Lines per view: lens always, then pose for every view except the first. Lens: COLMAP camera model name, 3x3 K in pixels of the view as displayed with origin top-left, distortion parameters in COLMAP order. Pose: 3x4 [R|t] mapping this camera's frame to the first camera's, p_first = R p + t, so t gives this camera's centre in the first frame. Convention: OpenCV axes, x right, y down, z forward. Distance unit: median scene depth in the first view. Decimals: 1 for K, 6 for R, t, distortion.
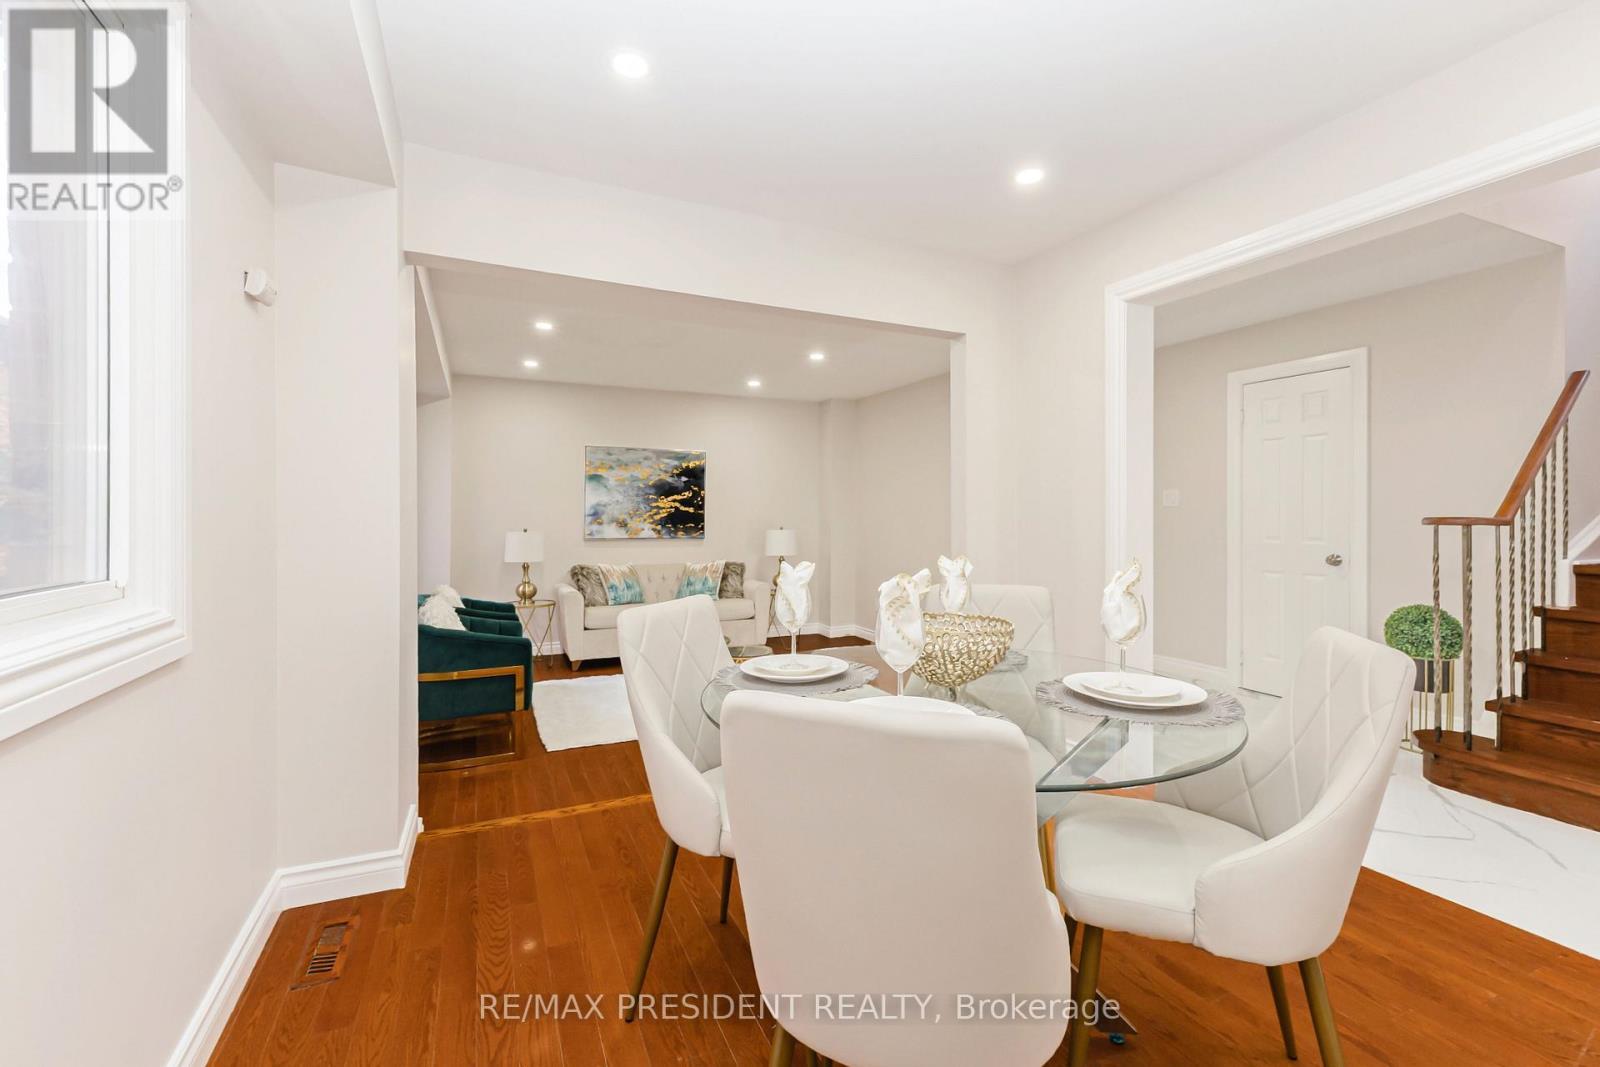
lens RADIAL K [[688.4, 0, 796.0], [0, 688.4, 506.0], [0, 0, 1]] dist [0.008028, -0.000186]
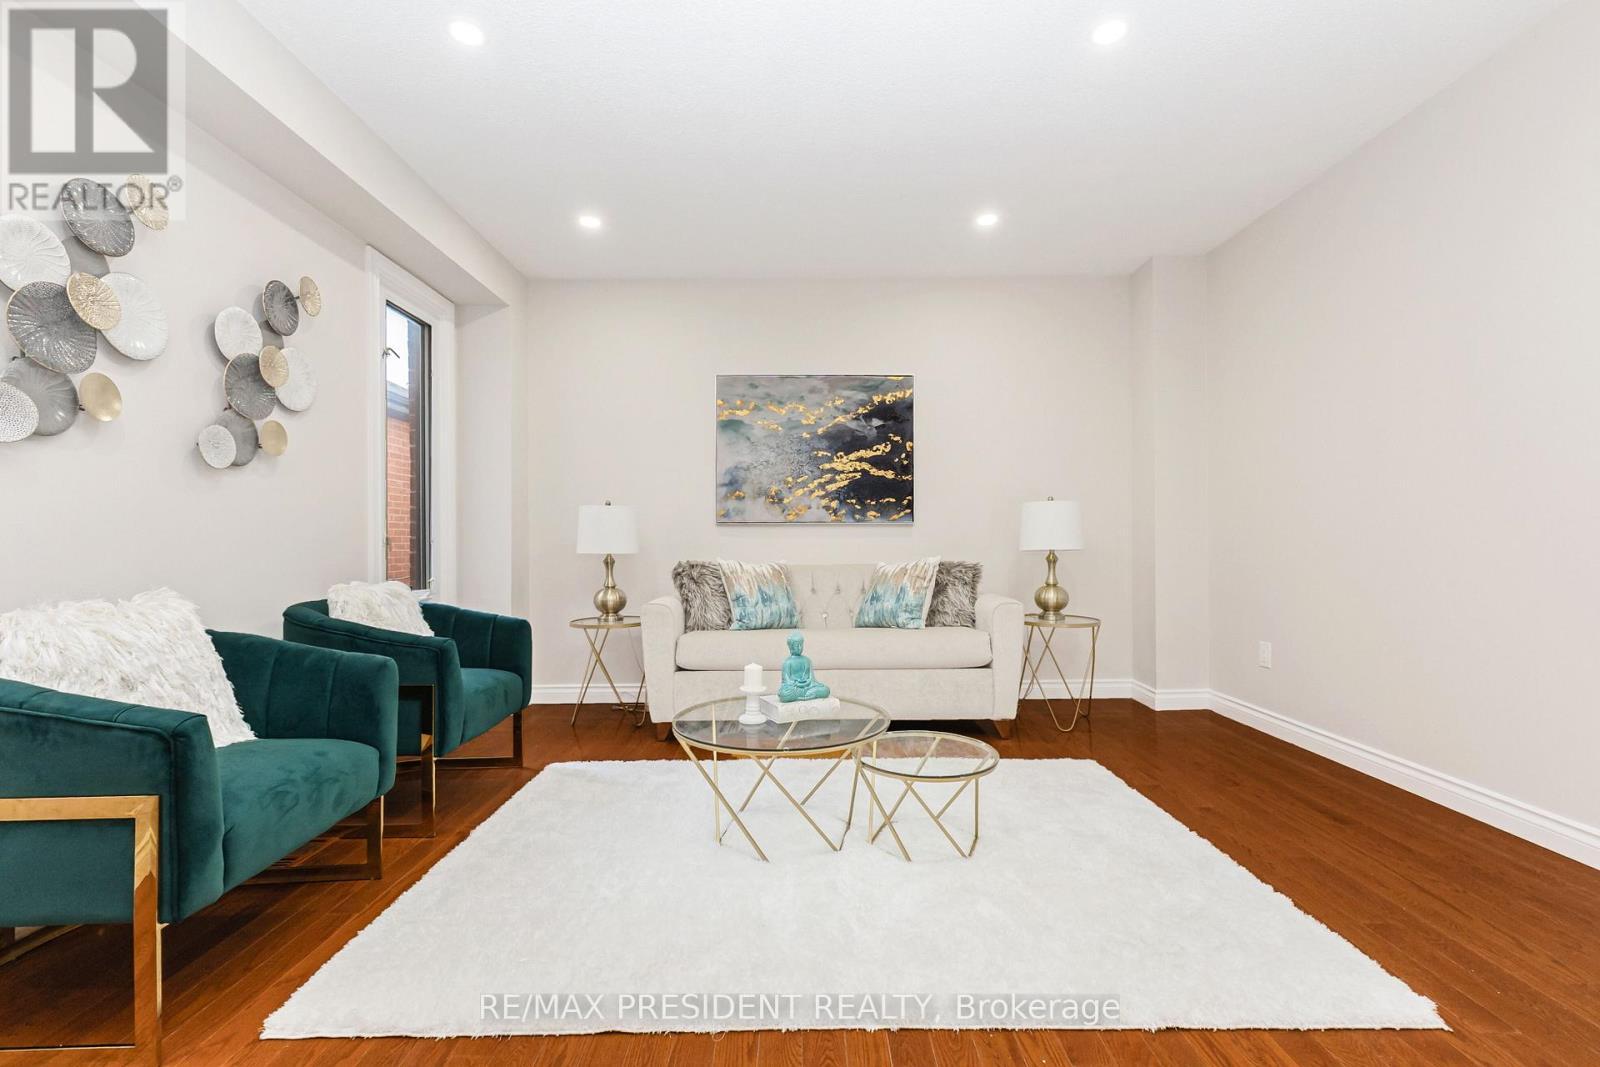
lens RADIAL K [[688.4, 0, 800.2], [0, 688.4, 536.5], [0, 0, 1]] dist [0.008028, -0.000186]
pose [[0.908426, -0.010490, -0.417915, 0.025747], [0.014119, 0.999885, 0.005592, 0.057053], [0.417808, -0.010981, 0.908469, 0.449294]]
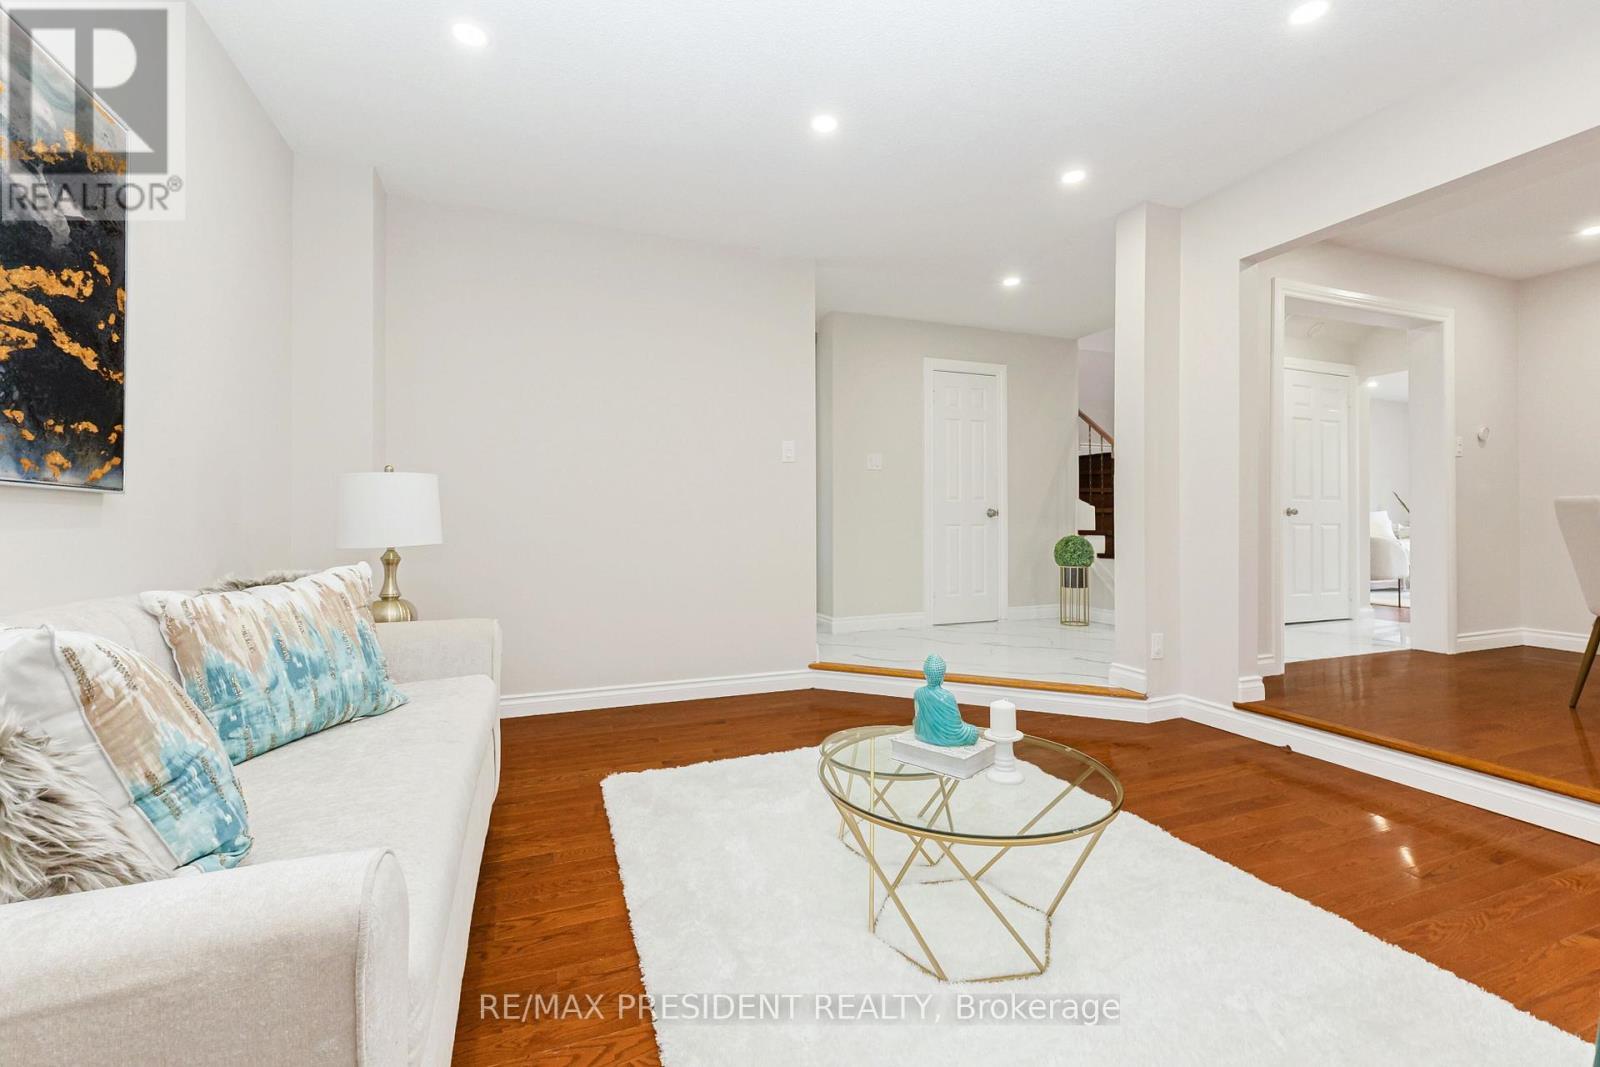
lens RADIAL K [[688.4, 0, 811.6], [0, 688.4, 508.9], [0, 0, 1]] dist [0.008028, -0.000186]
pose [[0.055817, 0.013499, 0.998350, -0.377424], [-0.013602, 0.999826, -0.012758, 0.055986], [-0.998348, -0.012868, 0.055991, 0.789729]]
